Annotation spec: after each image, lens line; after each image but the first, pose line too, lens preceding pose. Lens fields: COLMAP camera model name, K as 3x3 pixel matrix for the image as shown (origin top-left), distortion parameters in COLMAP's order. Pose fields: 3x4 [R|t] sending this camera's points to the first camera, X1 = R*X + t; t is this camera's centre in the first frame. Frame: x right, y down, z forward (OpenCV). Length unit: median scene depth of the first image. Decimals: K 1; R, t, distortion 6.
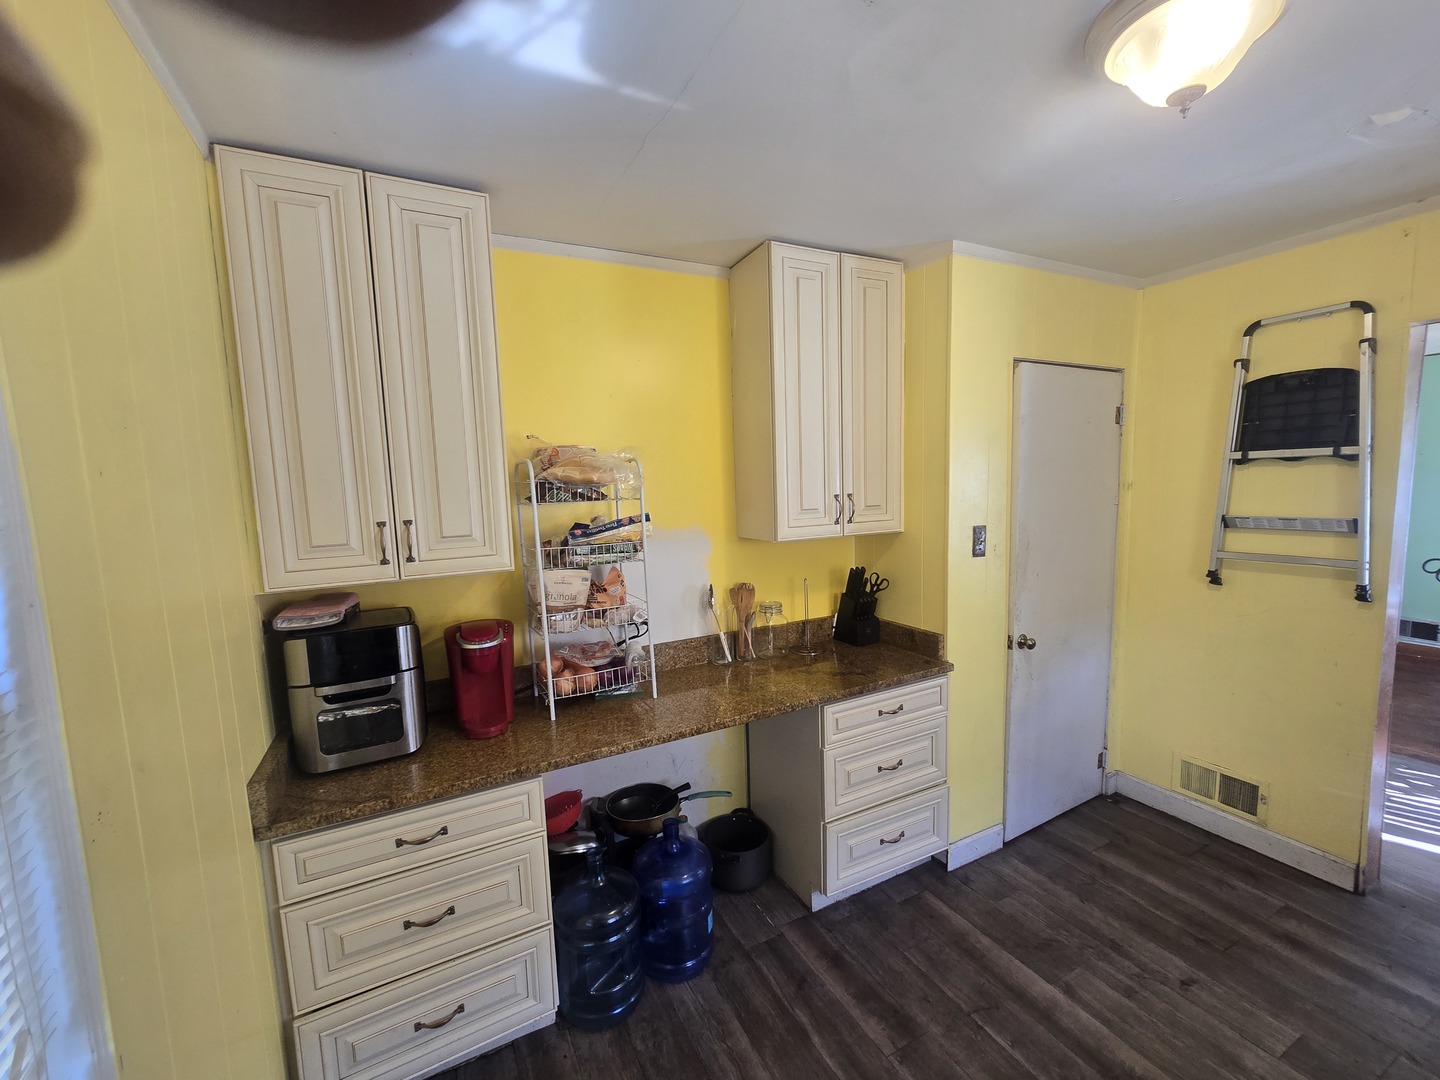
lens RADIAL K [[587.6, 0, 715.1], [0, 587.6, 546.4], [0, 0, 1]] dist [-0.011277, 0.004924]
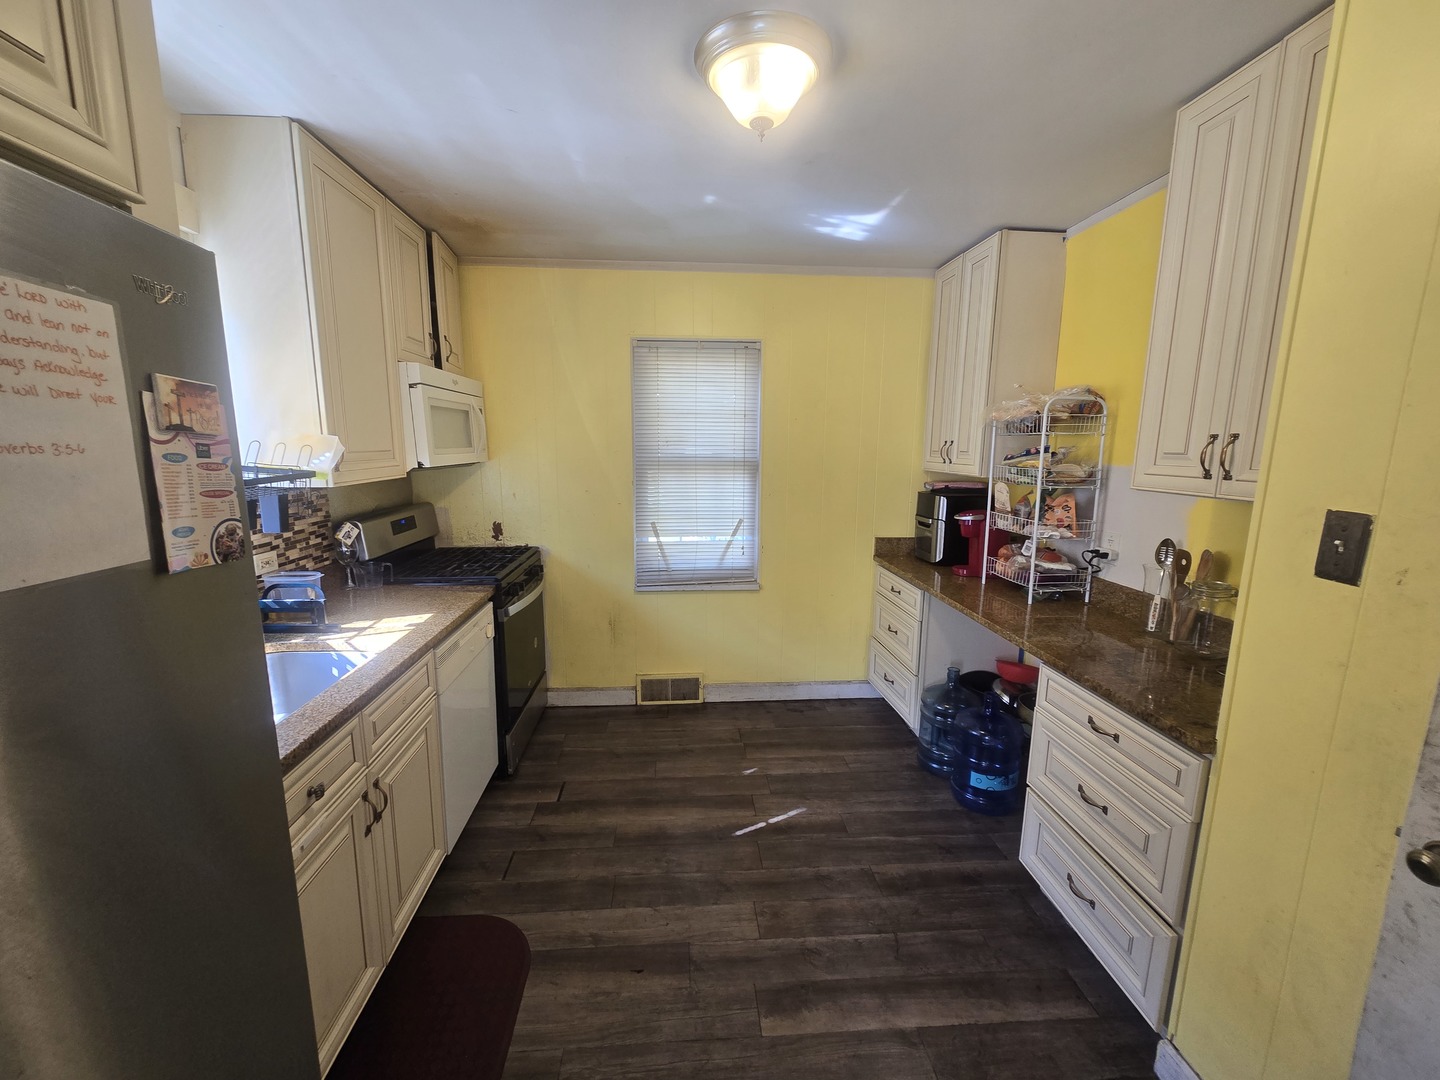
lens RADIAL K [[587.6, 0, 715.1], [0, 587.6, 546.4], [0, 0, 1]] dist [-0.011277, 0.004924]
pose [[-0.394962, 0.189655, -0.898908, 1.357676], [-0.089522, 0.965858, 0.243115, -0.097611], [0.914325, 0.176493, -0.364499, 0.951919]]
